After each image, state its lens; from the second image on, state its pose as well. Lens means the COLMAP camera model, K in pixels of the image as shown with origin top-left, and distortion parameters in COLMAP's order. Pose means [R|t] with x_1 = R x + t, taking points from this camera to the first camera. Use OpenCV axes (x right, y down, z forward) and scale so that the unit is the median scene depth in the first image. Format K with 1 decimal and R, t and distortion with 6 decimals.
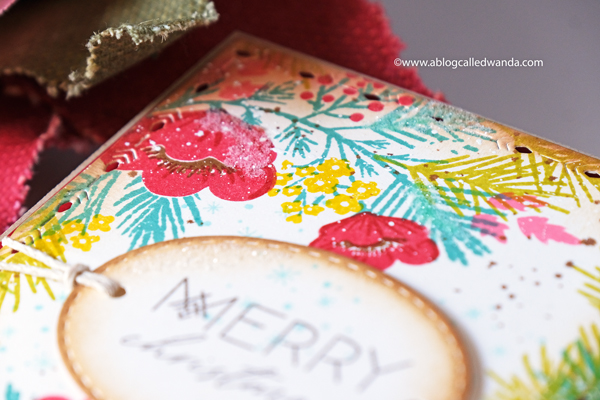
lens RADIAL K [[3021.3, 0, 300.1], [0, 3021.3, 200.2], [0, 0, 1]] dist [-0.710187, 0.000000]
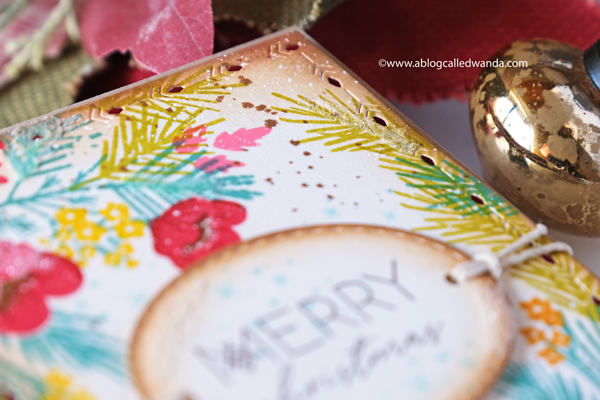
lens RADIAL K [[2664.4, 0, 300.1], [0, 2664.4, 200.0], [0, 0, 1]] dist [-0.585426, 0.000000]
pose [[0.252704, -0.512736, 0.820513, -0.694323], [0.440004, 0.816173, 0.374510, -0.314039], [-0.861706, 0.266389, 0.431856, 0.562207]]
